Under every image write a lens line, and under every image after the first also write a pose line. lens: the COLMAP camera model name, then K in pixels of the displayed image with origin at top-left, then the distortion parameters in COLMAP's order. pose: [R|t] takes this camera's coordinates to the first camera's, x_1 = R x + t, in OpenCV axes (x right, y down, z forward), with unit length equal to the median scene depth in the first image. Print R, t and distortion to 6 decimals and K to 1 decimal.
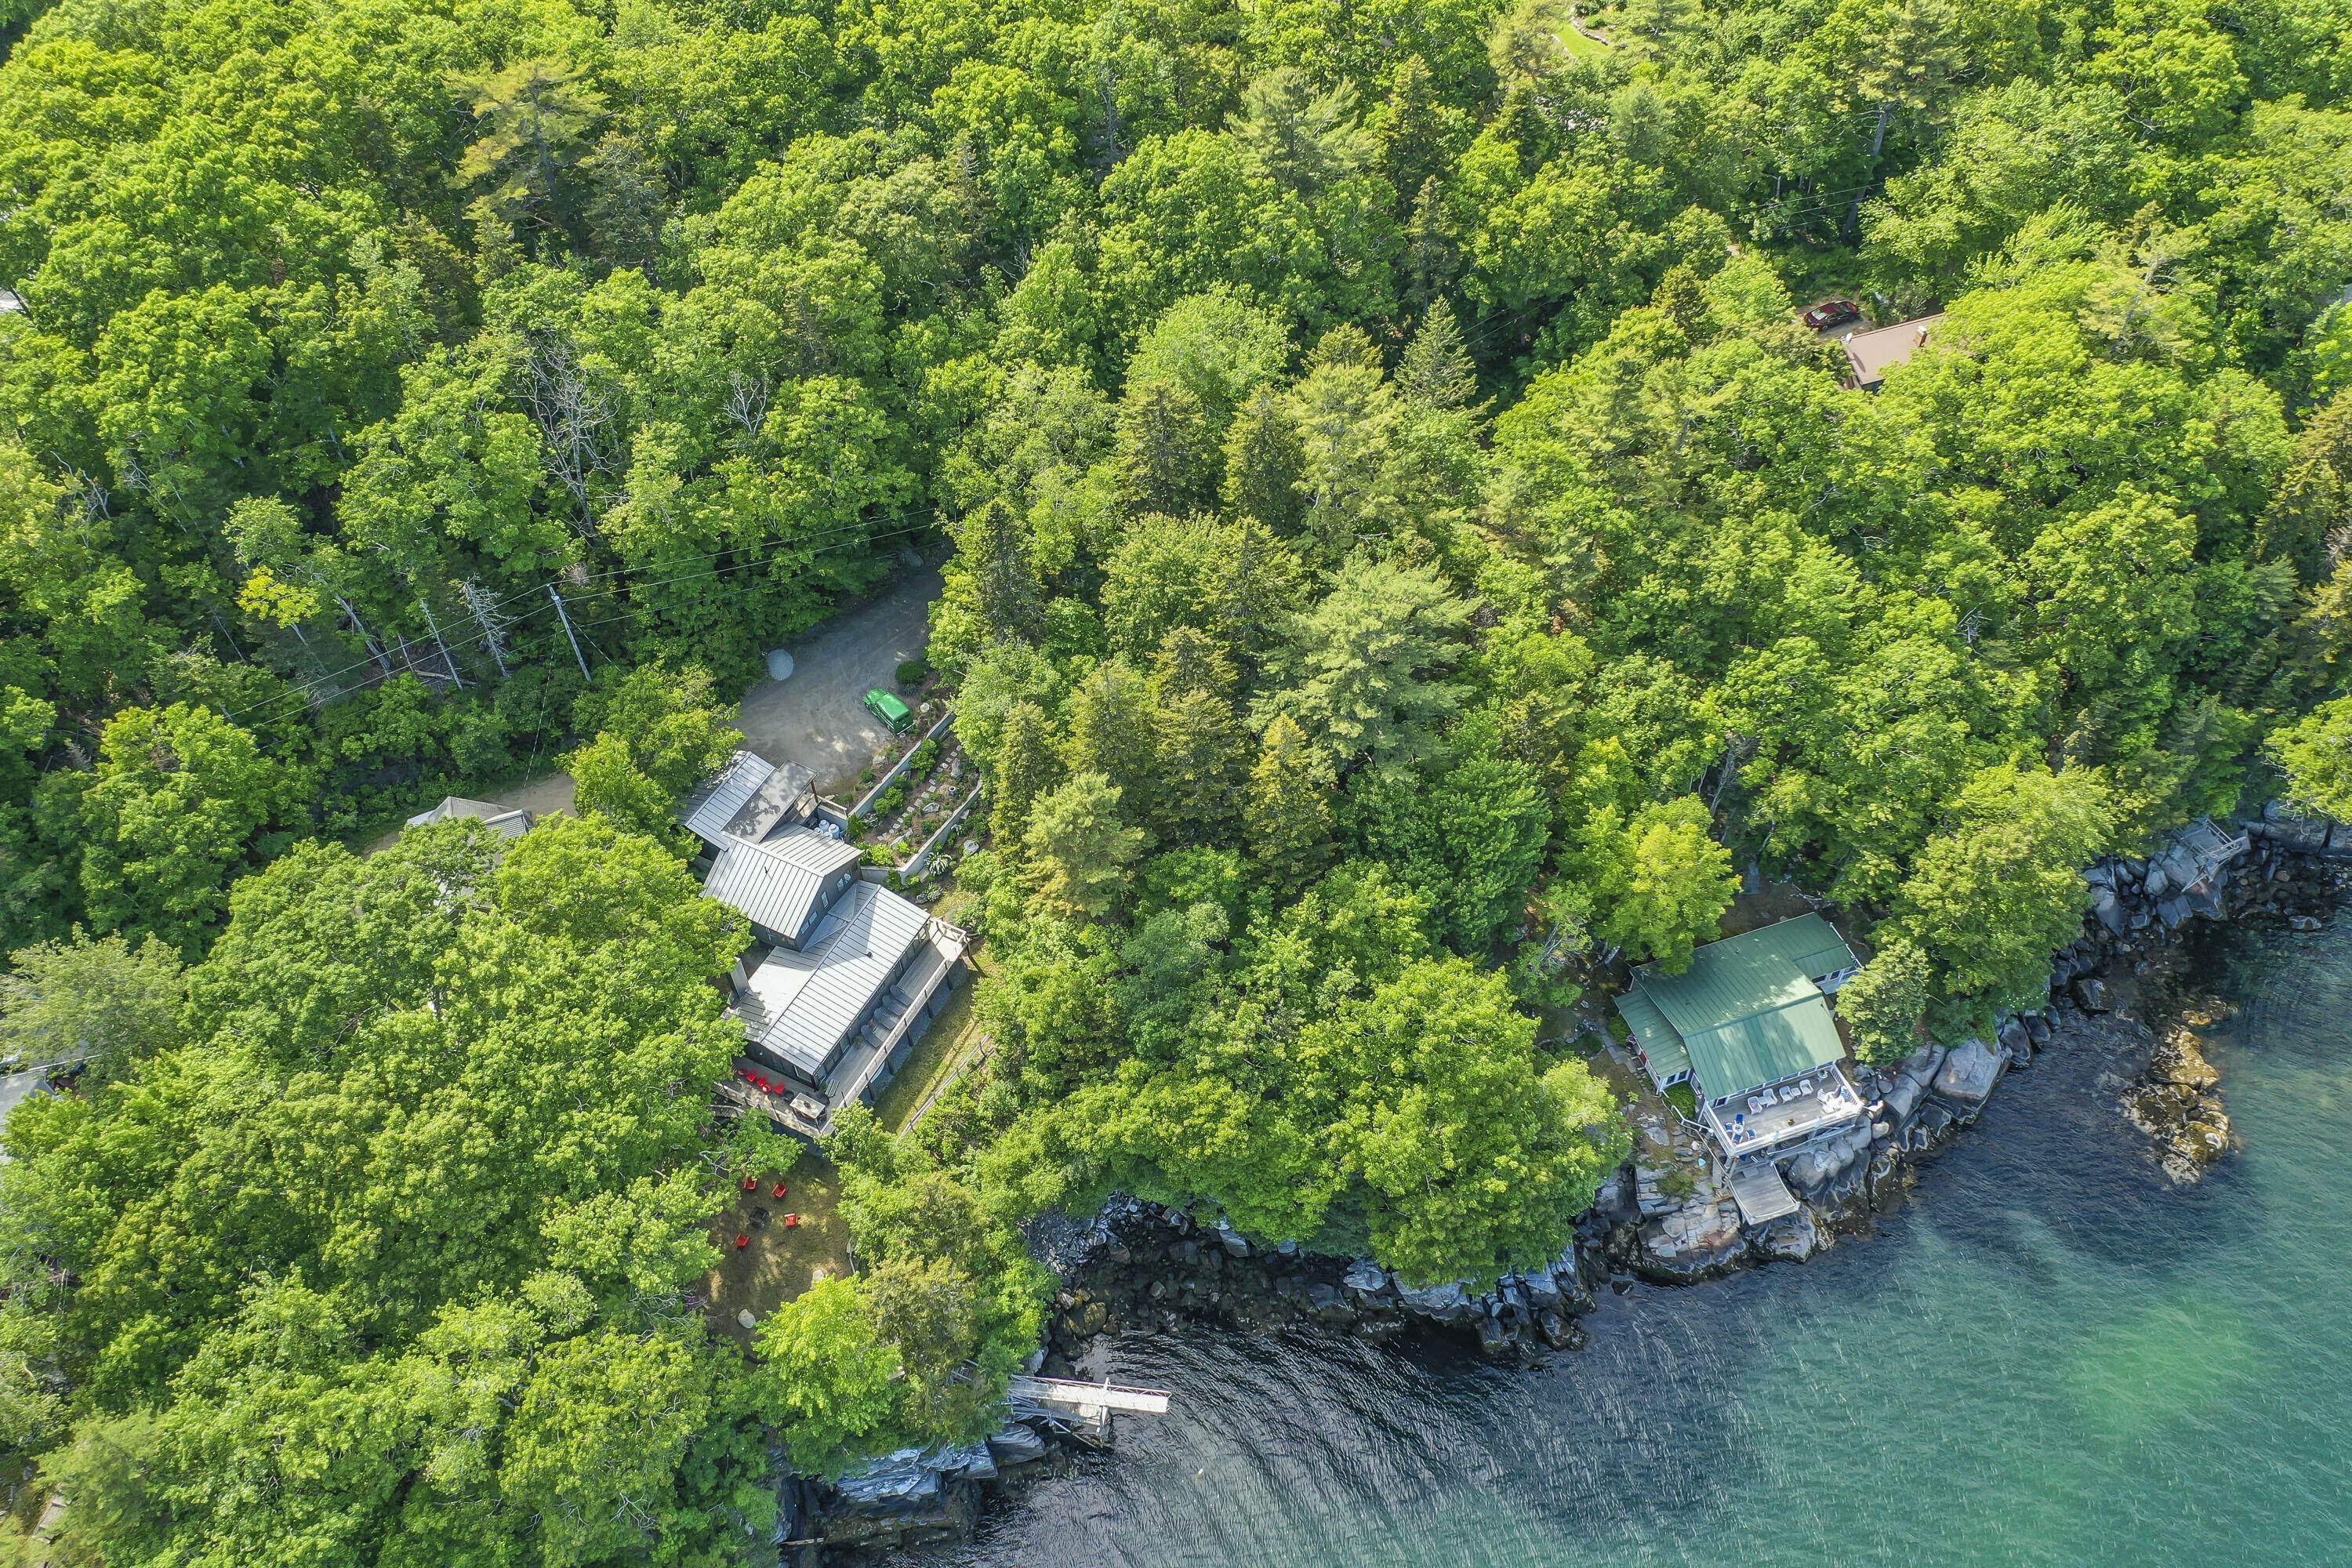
lens RADIAL K [[1831.3, 0, 1176.0], [0, 1831.3, 784.0], [0, 0, 1]] dist [0.003404, 0.006966]
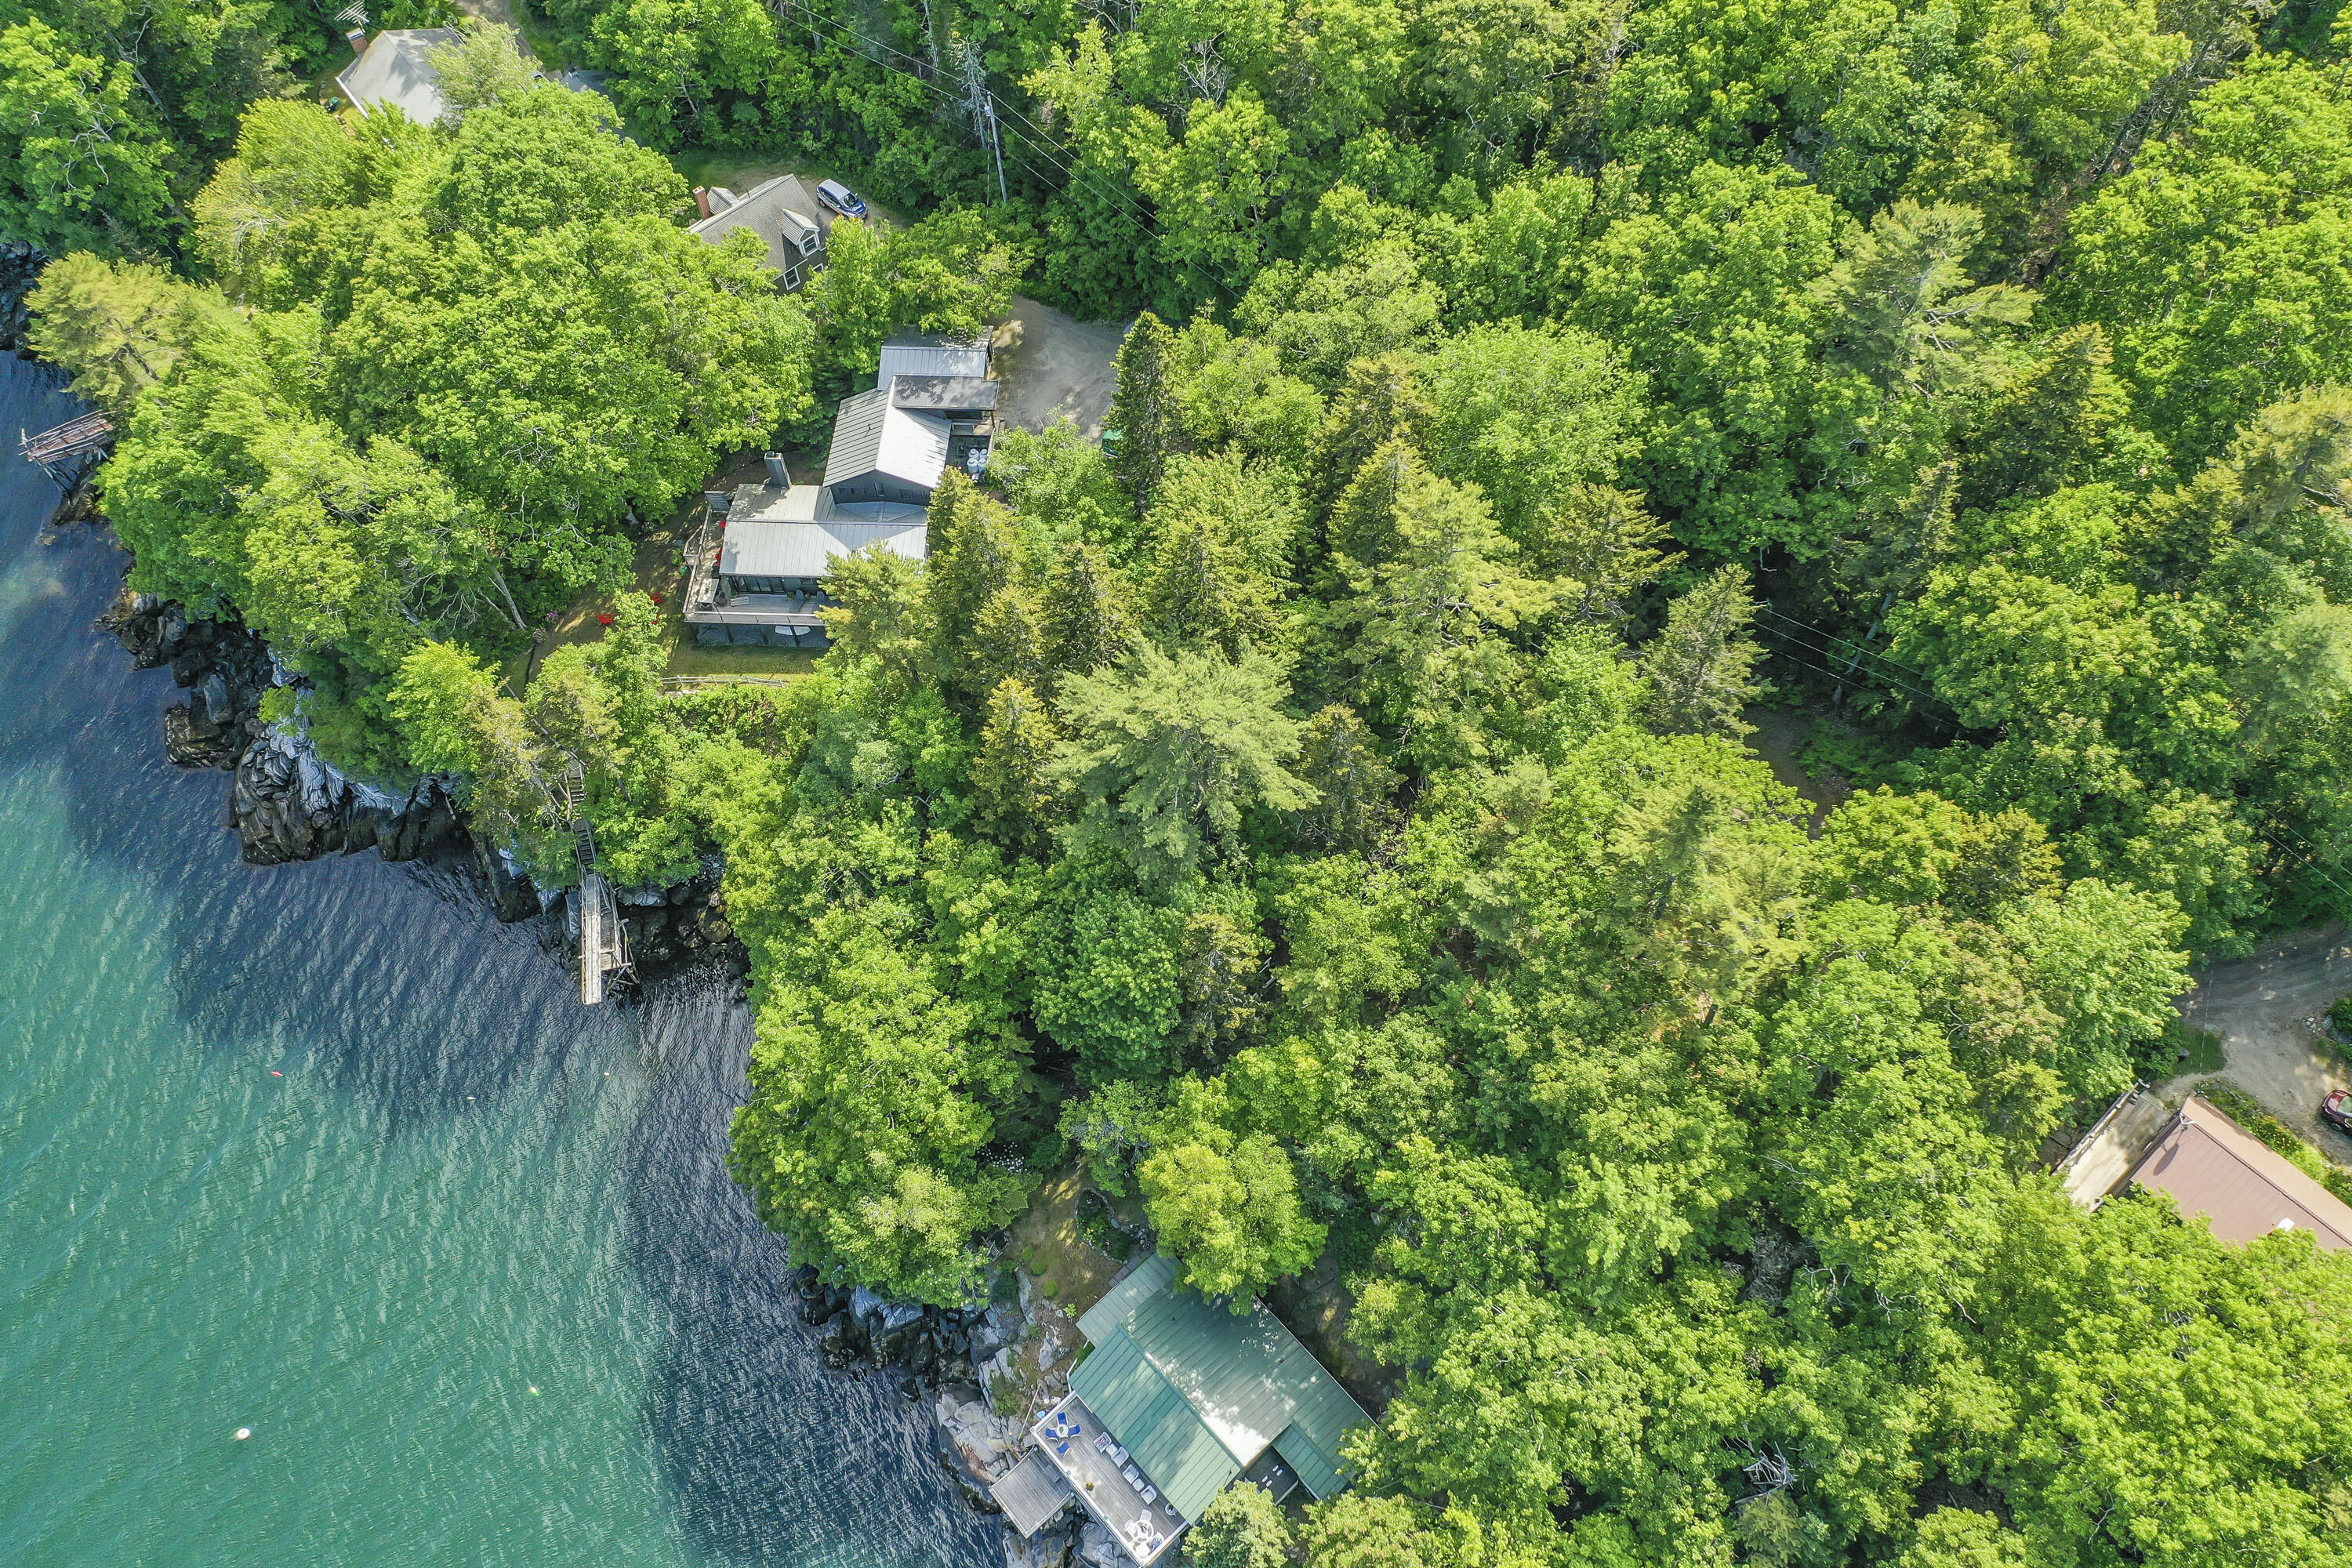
lens RADIAL K [[1831.3, 0, 1176.0], [0, 1831.3, 784.0], [0, 0, 1]] dist [0.003404, 0.006966]
pose [[0.404703, 0.792107, -0.456926, 0.474973], [-0.675659, 0.595722, 0.434281, -0.395754], [0.616198, 0.132972, 0.776285, 0.323654]]
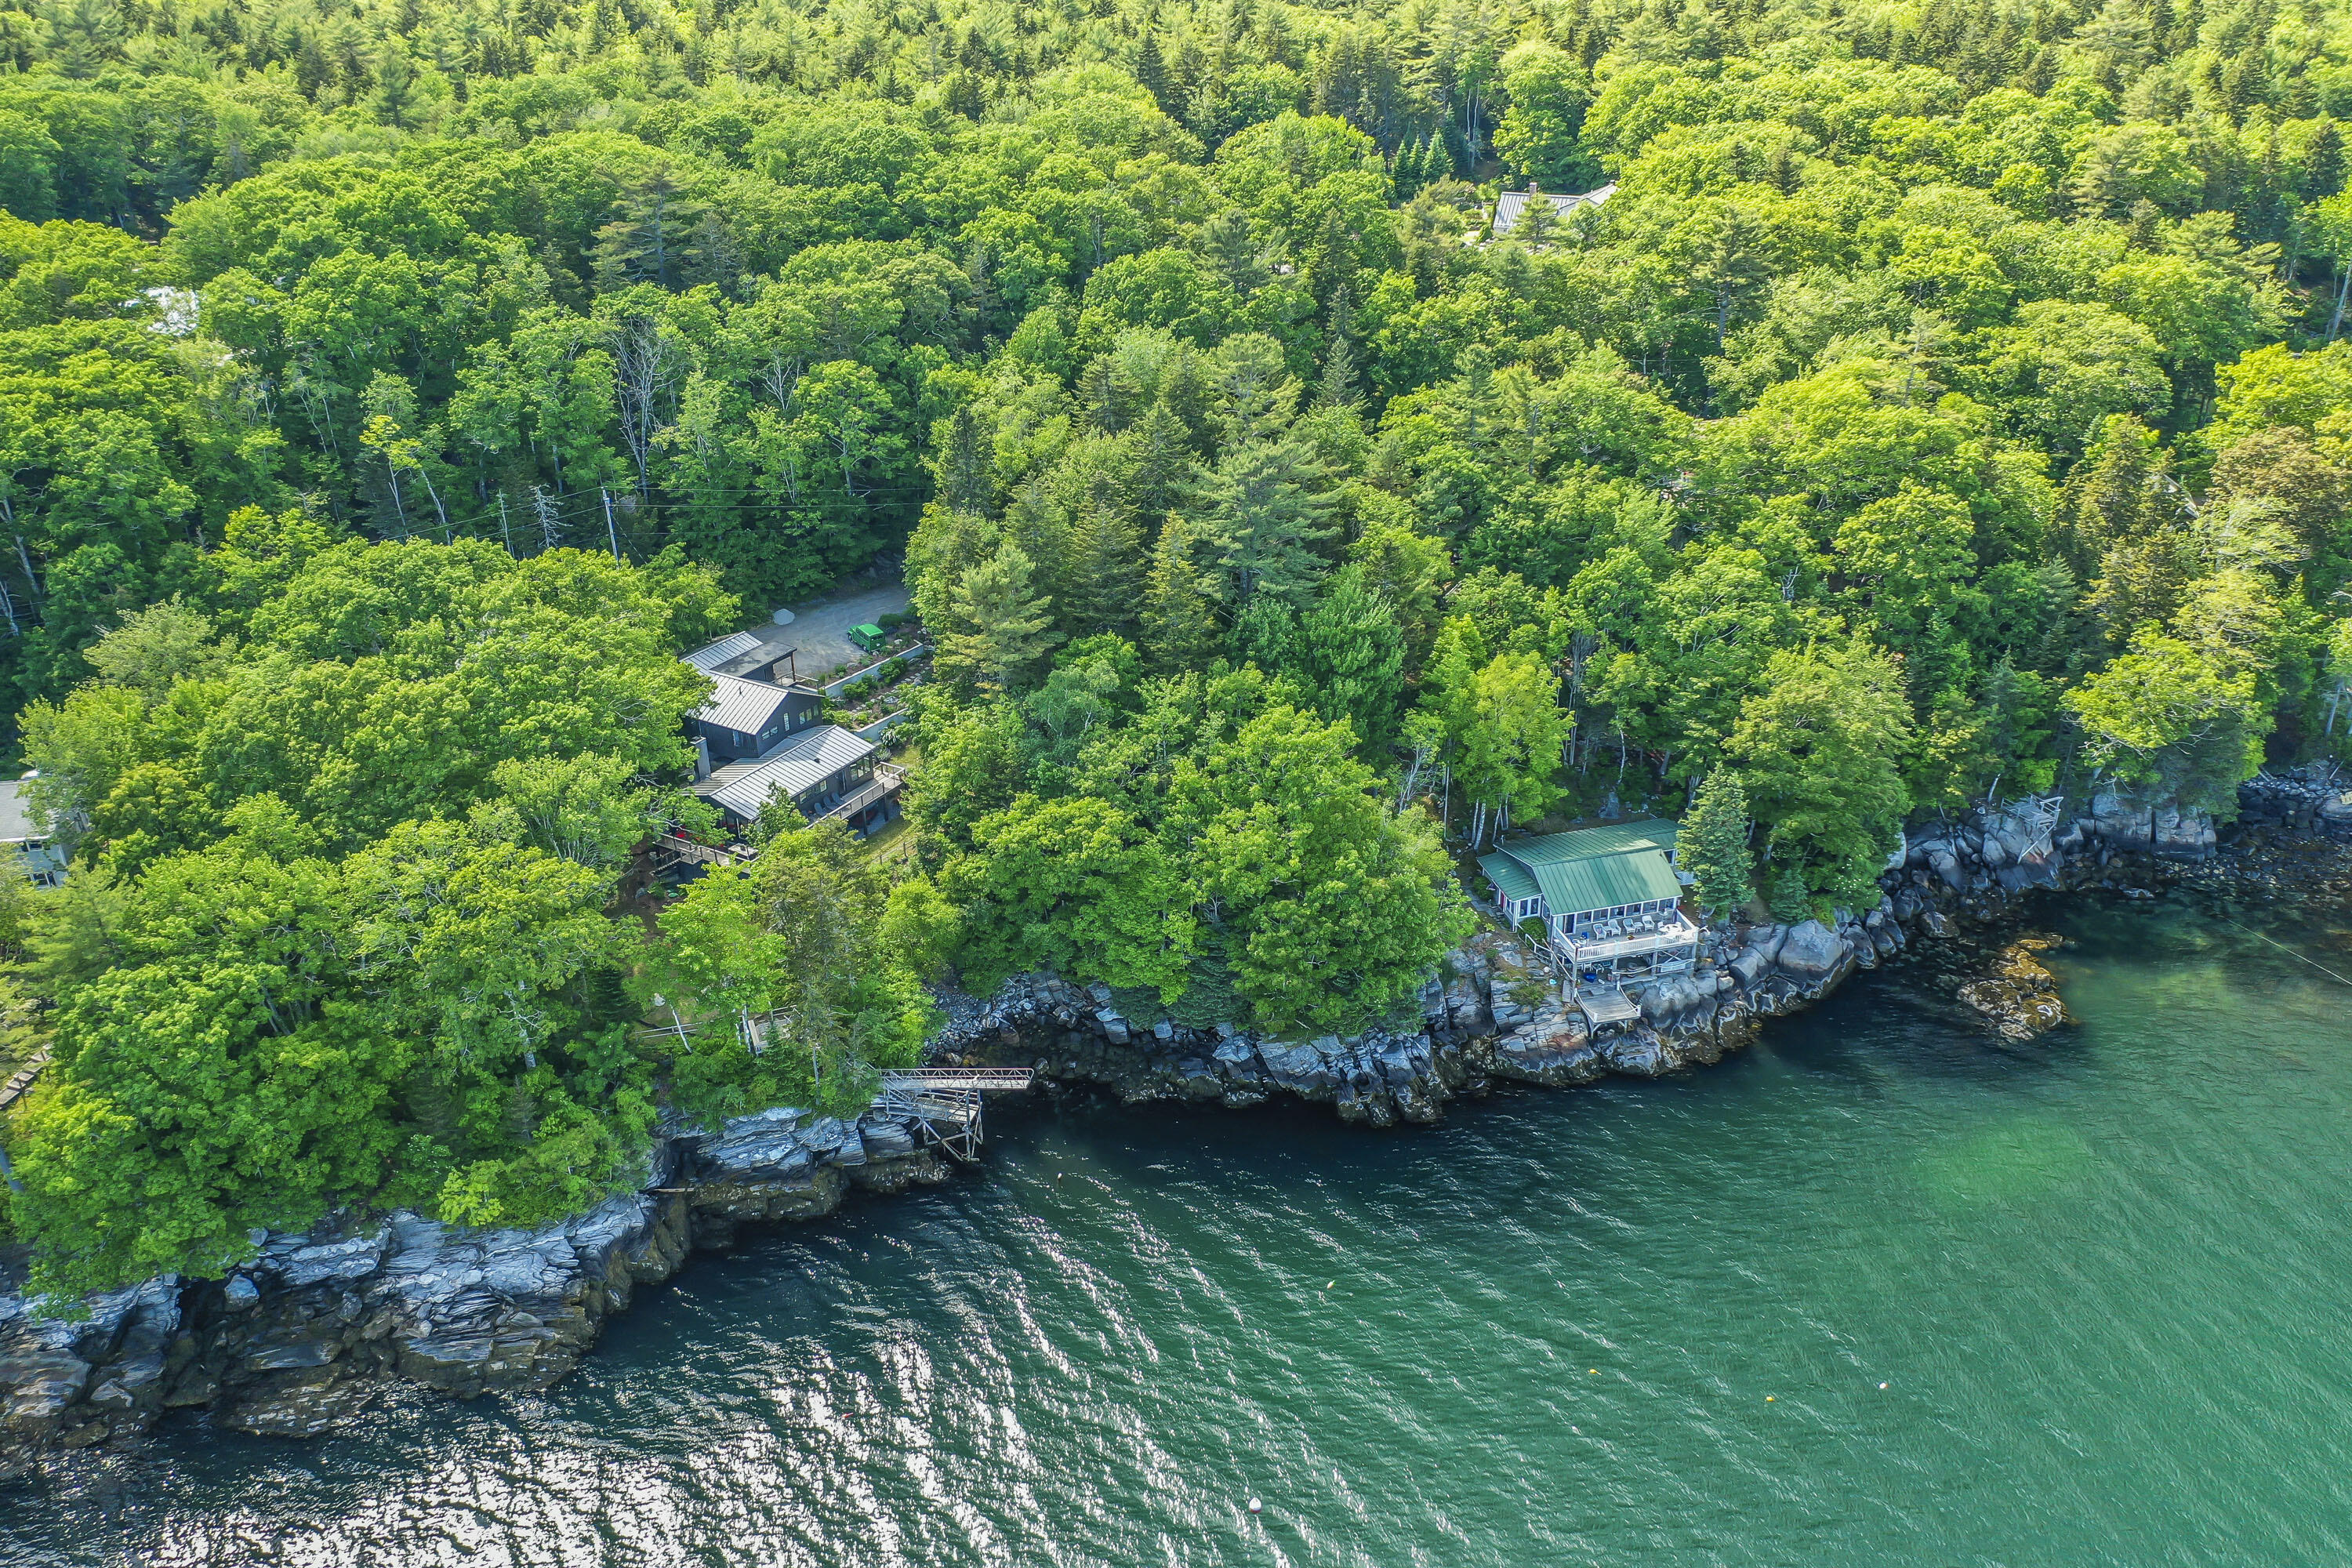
lens RADIAL K [[1831.3, 0, 1176.0], [0, 1831.3, 784.0], [0, 0, 1]] dist [0.003404, 0.006966]
pose [[0.997495, 0.042907, -0.056244, 0.121471], [-0.061098, 0.923285, -0.379225, 0.523145], [0.035658, 0.381712, 0.923593, -0.050125]]
